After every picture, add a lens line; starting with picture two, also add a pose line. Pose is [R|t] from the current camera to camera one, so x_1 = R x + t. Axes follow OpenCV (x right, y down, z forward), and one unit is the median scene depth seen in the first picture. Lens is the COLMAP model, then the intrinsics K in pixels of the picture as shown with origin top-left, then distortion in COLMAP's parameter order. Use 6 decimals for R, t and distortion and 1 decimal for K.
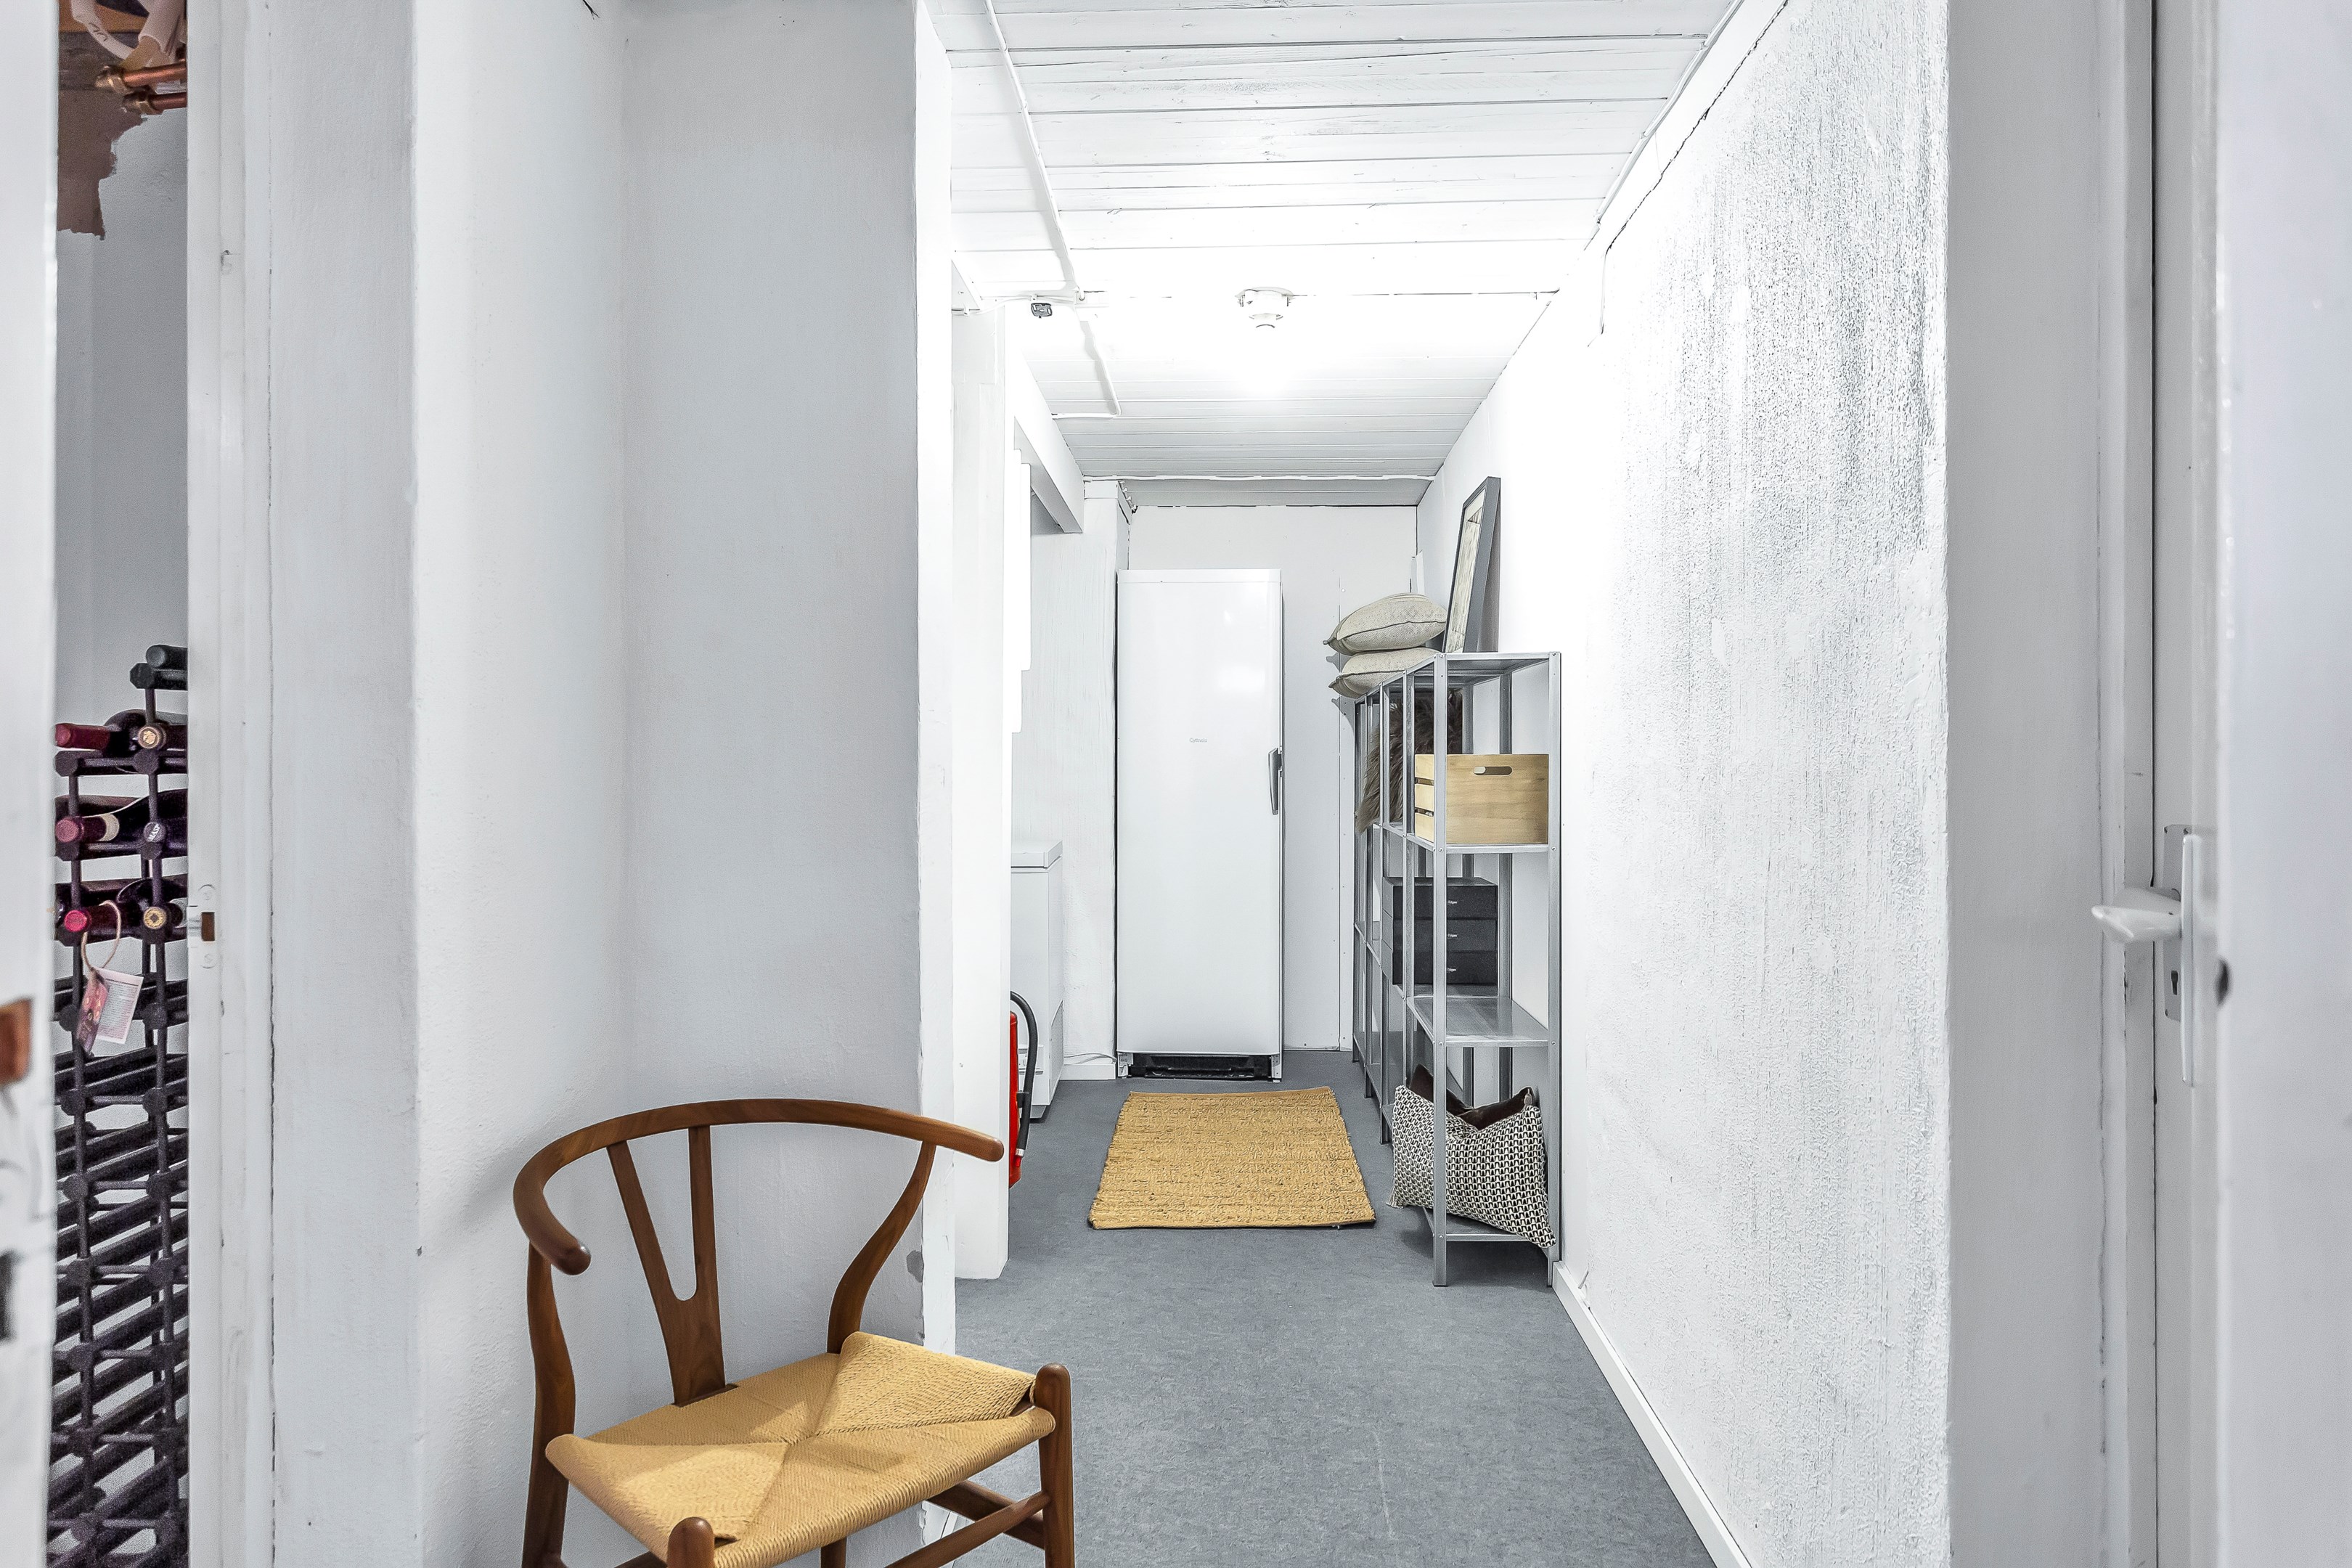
lens RADIAL K [[1488.8, 0, 1167.8], [0, 1488.8, 777.5], [0, 0, 1]] dist [-0.005689, 0.003610]
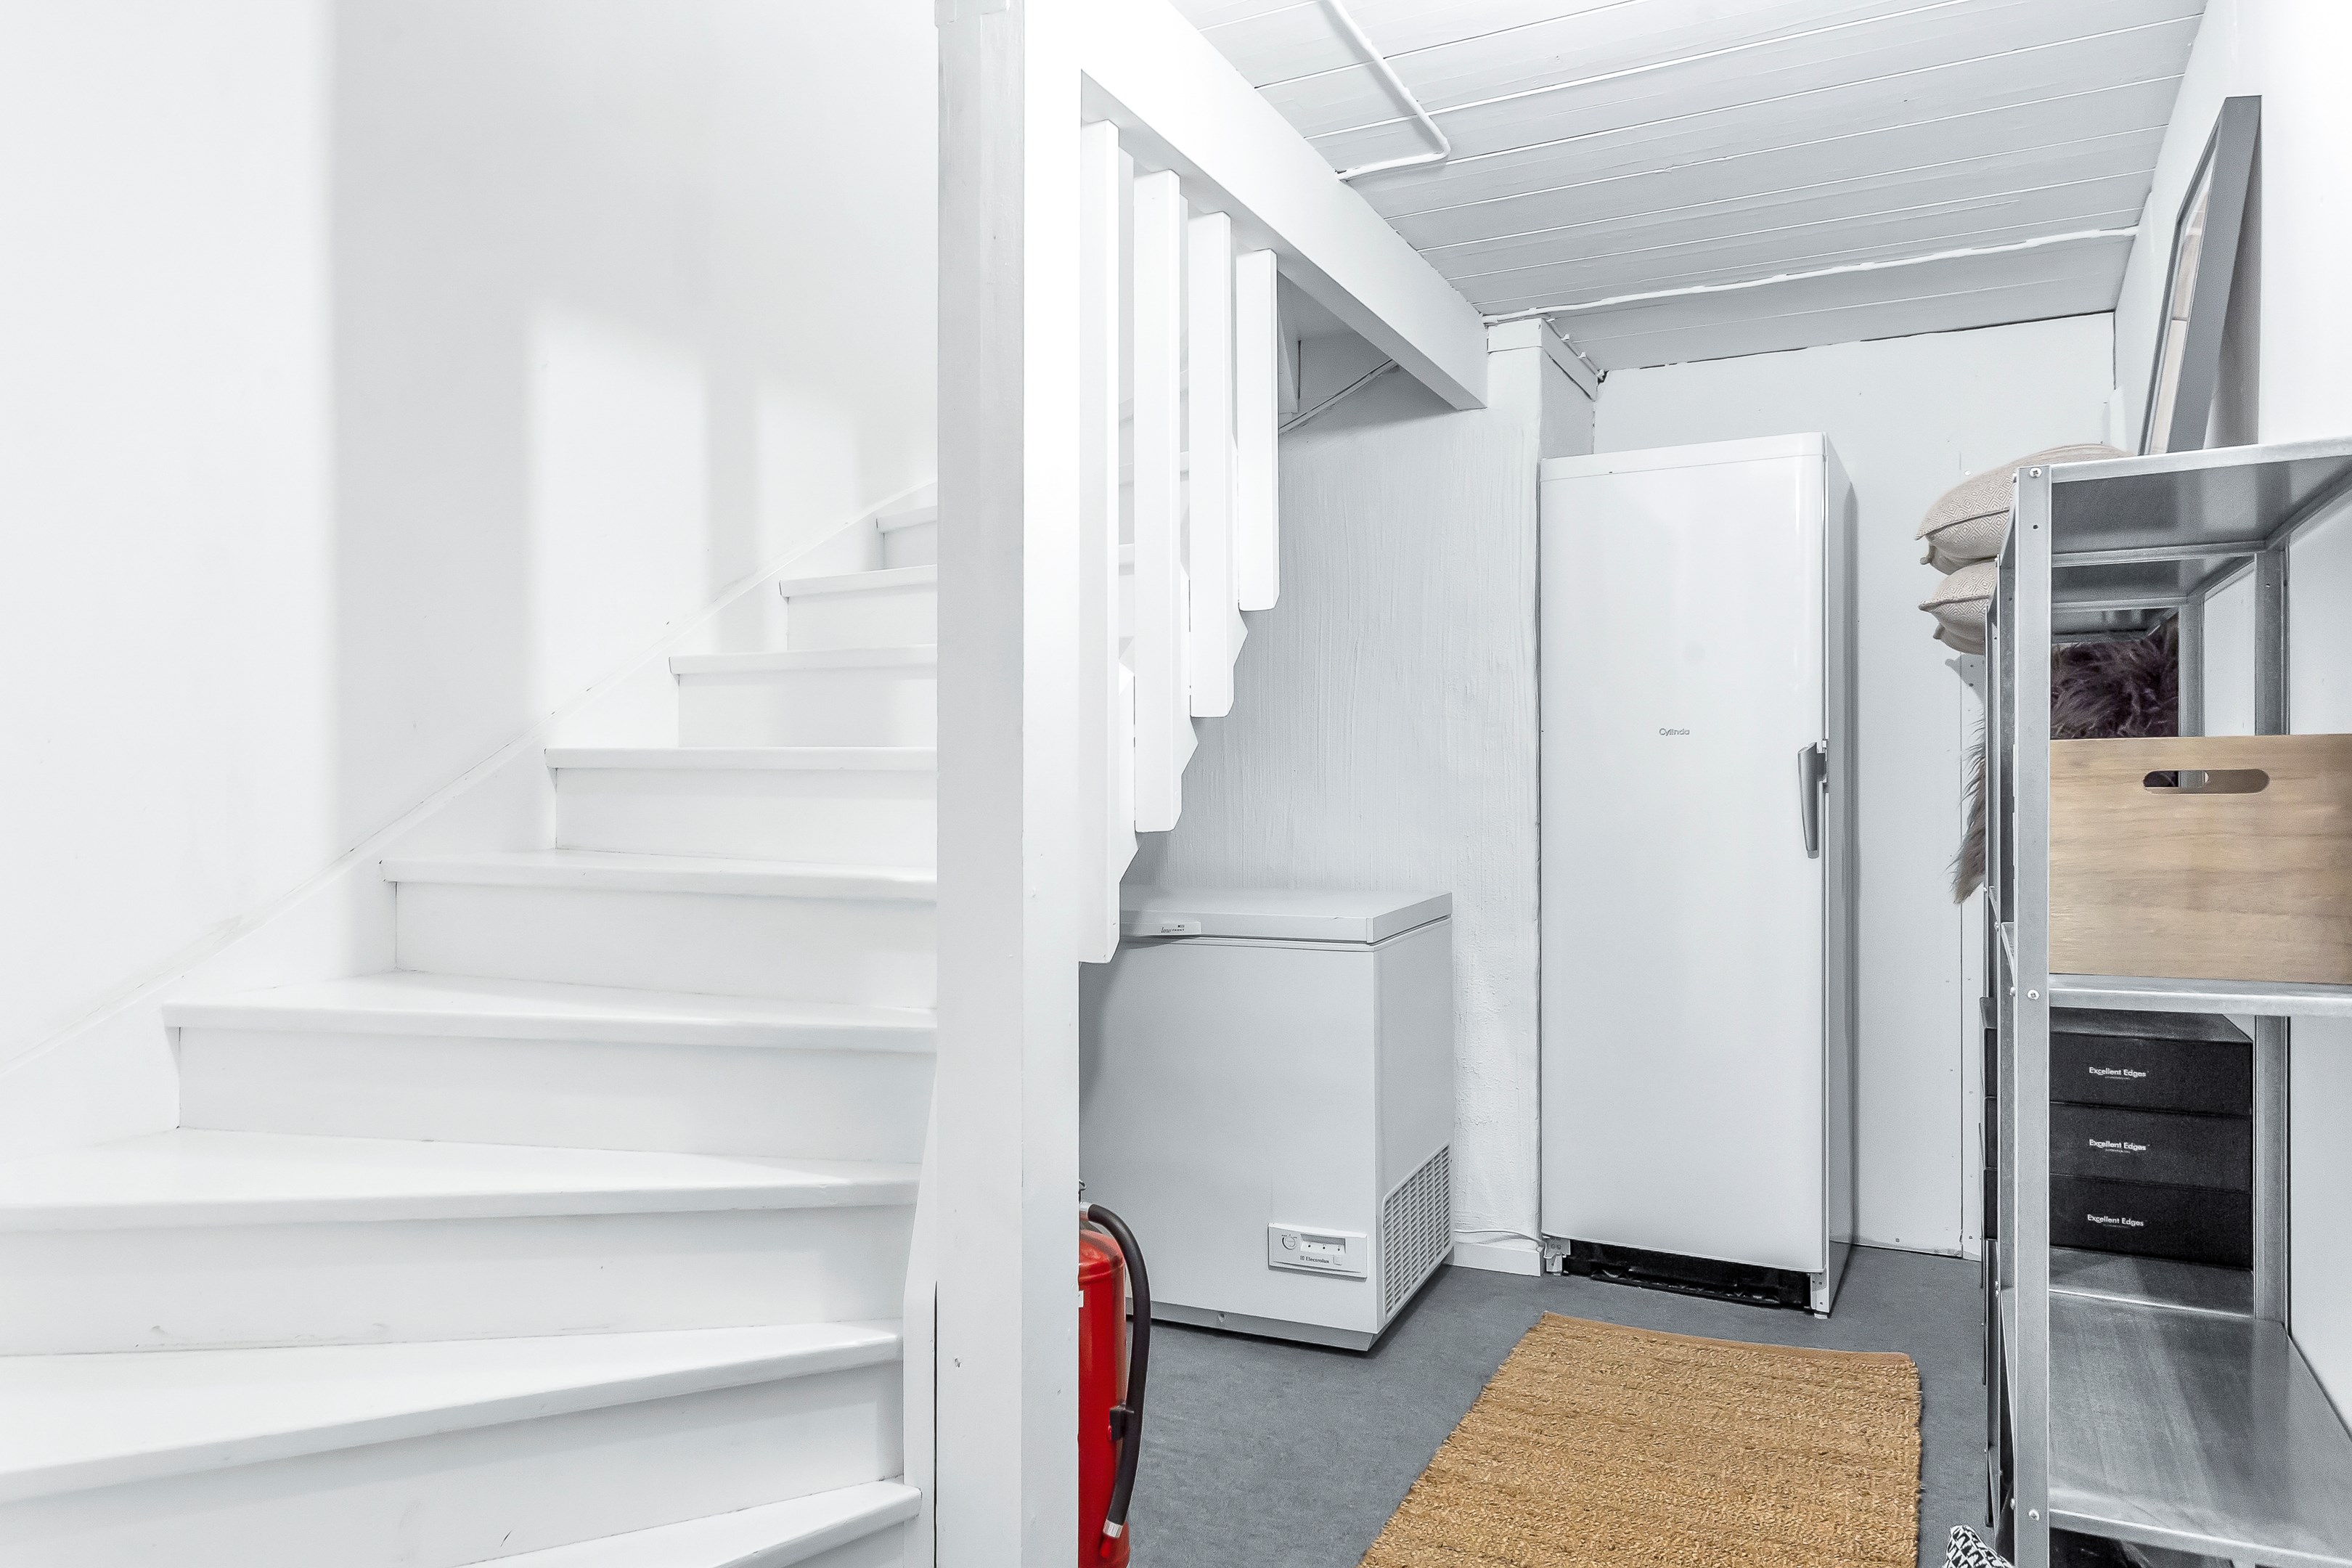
lens RADIAL K [[1488.8, 0, 1193.0], [0, 1488.8, 799.9], [0, 0, 1]] dist [-0.005689, 0.003610]
pose [[0.905562, 0.000353, -0.424213, 0.098070], [0.002499, 0.999978, 0.006168, -0.001904], [0.424206, -0.006646, 0.905541, 0.373561]]
